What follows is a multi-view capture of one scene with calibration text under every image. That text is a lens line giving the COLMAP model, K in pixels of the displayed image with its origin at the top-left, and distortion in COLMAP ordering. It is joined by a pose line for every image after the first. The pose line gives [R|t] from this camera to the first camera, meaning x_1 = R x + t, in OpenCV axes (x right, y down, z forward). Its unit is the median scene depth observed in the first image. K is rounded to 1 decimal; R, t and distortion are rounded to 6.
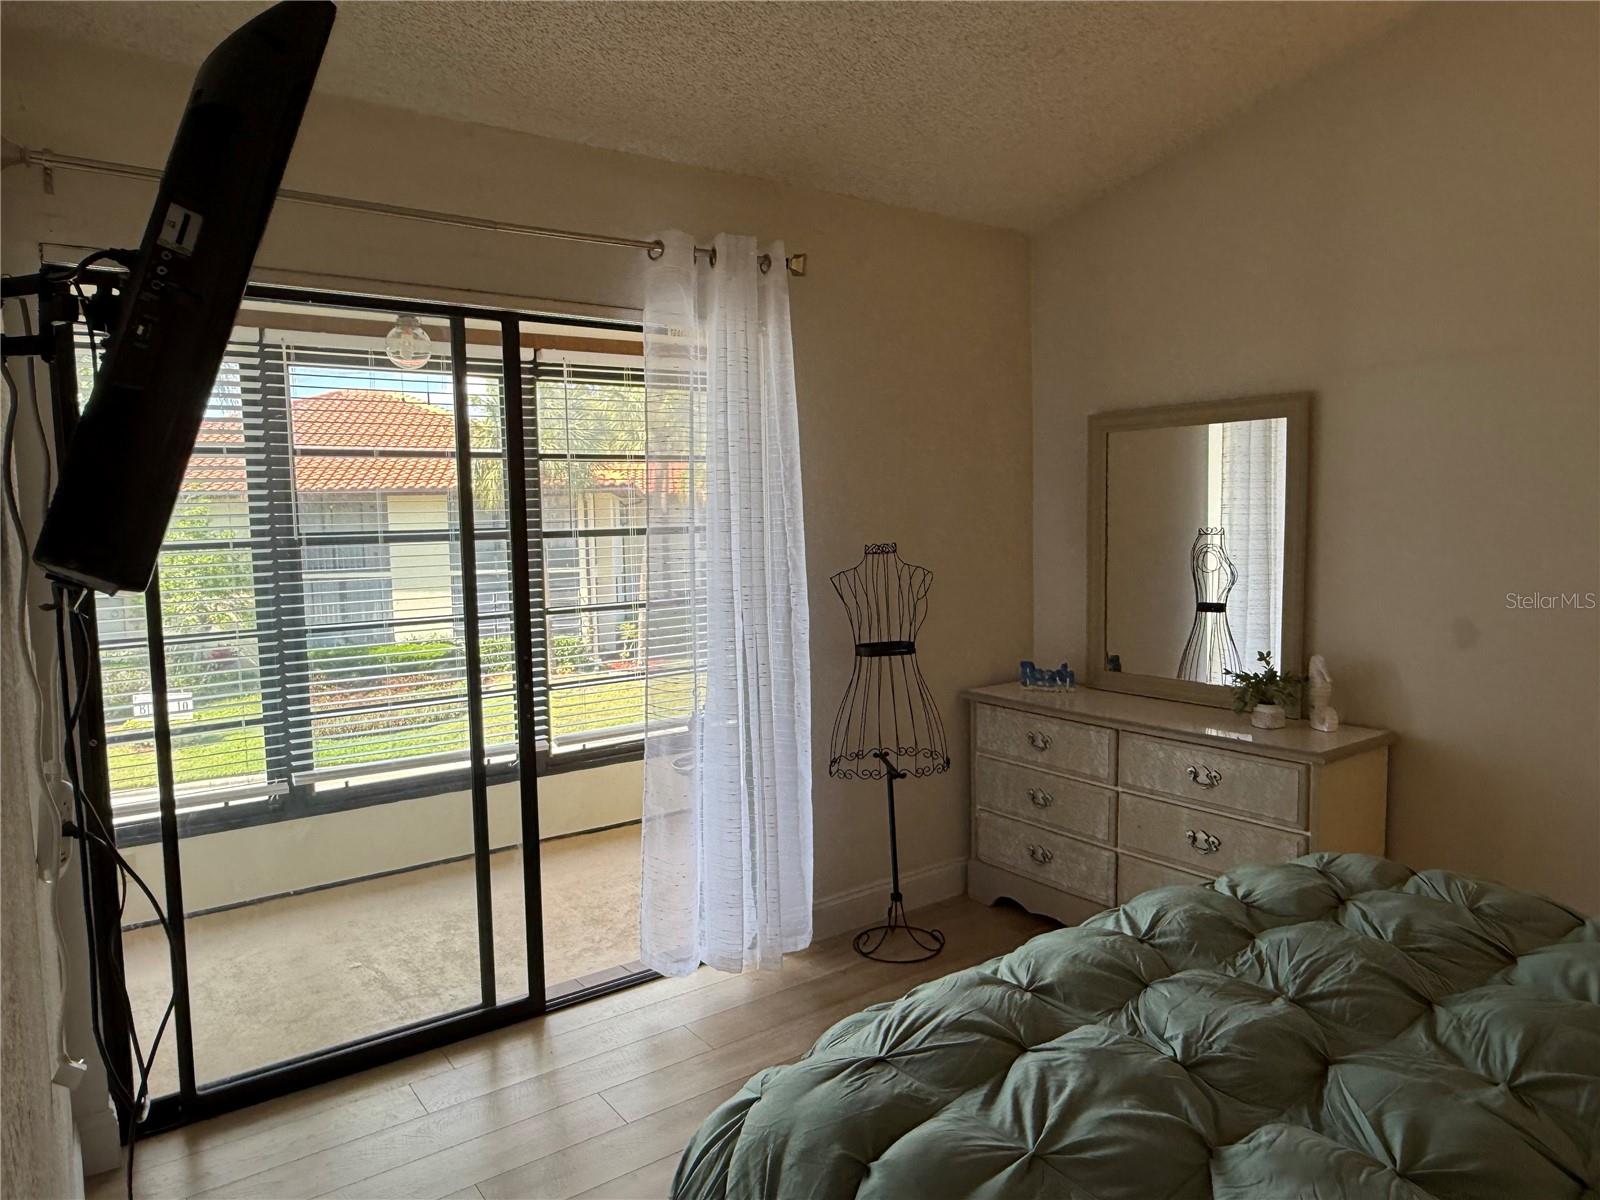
lens RADIAL K [[1039.6, 0, 786.4], [0, 1039.6, 595.5], [0, 0, 1]] dist [0.001158, 0.000865]
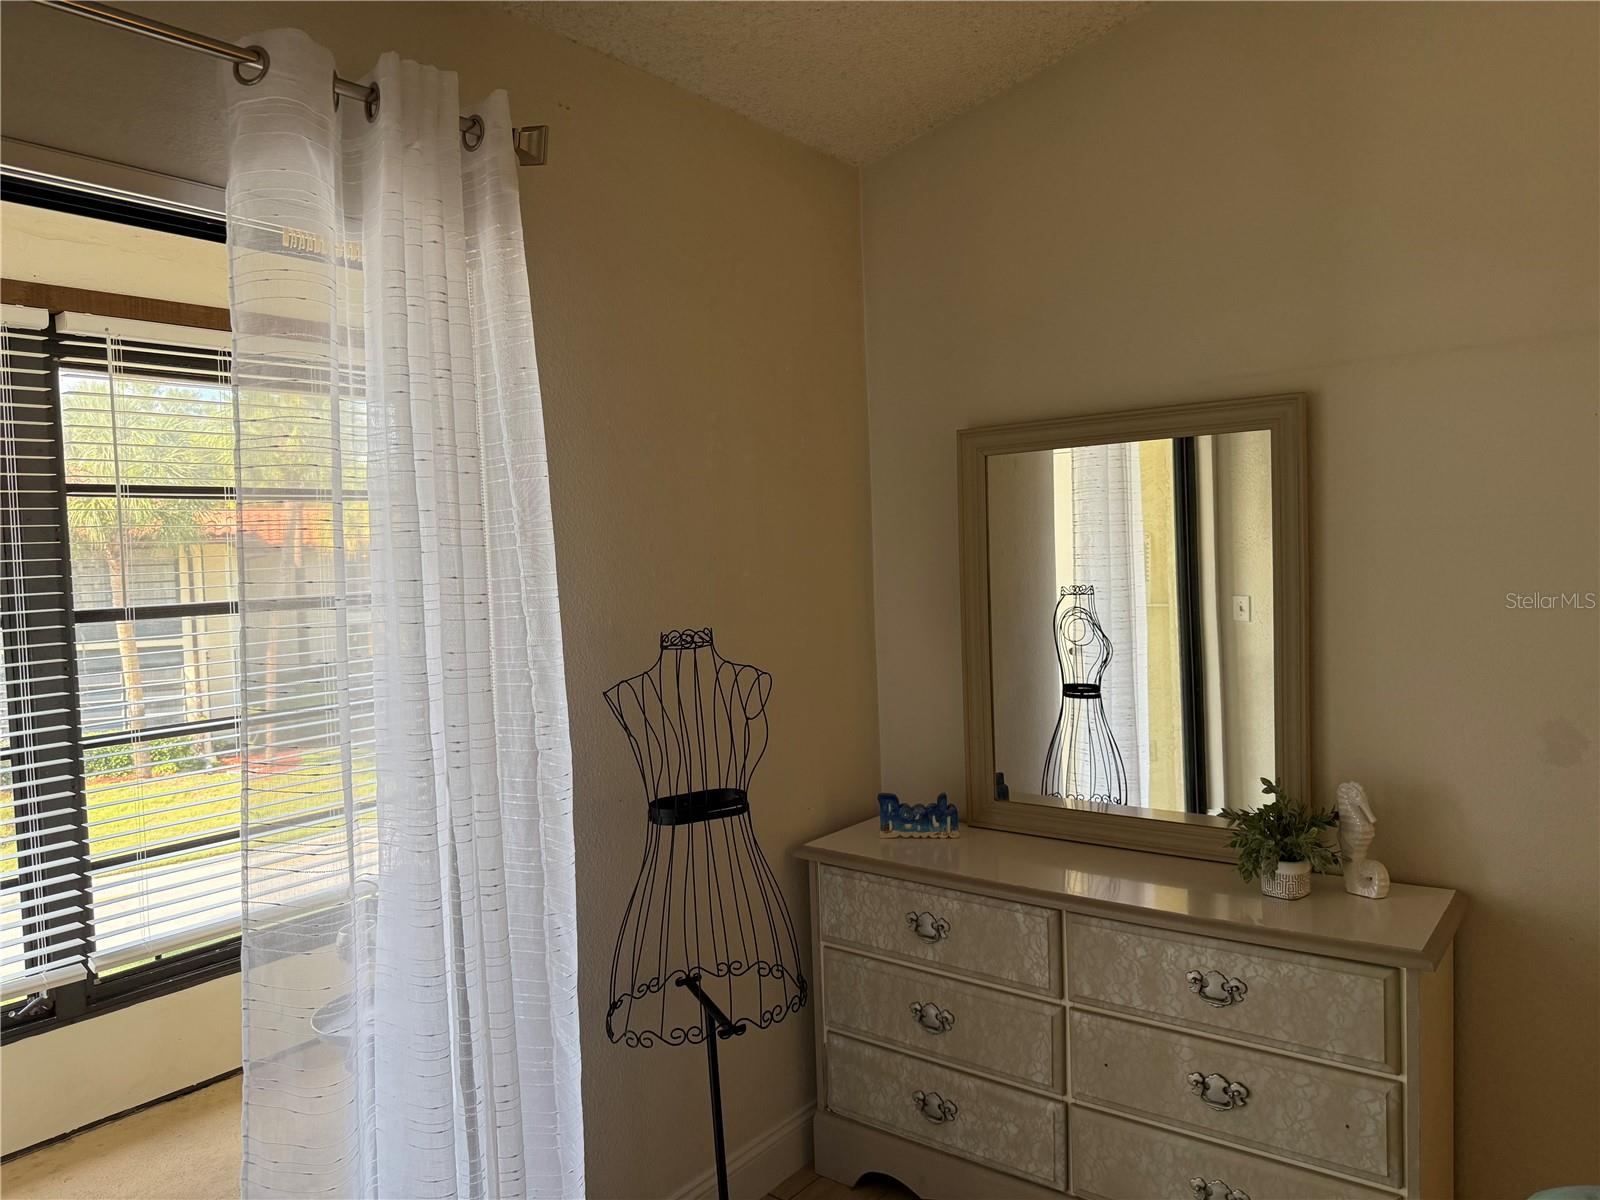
lens RADIAL K [[1125.8, 0, 800.0], [0, 1125.8, 600.0], [0, 0, 1]] dist [0.098879, -0.141041]
pose [[0.956447, -0.024053, 0.290912, -0.034635], [0.037477, 0.998470, -0.040662, -0.038495], [-0.289489, 0.049794, 0.955885, 0.360045]]
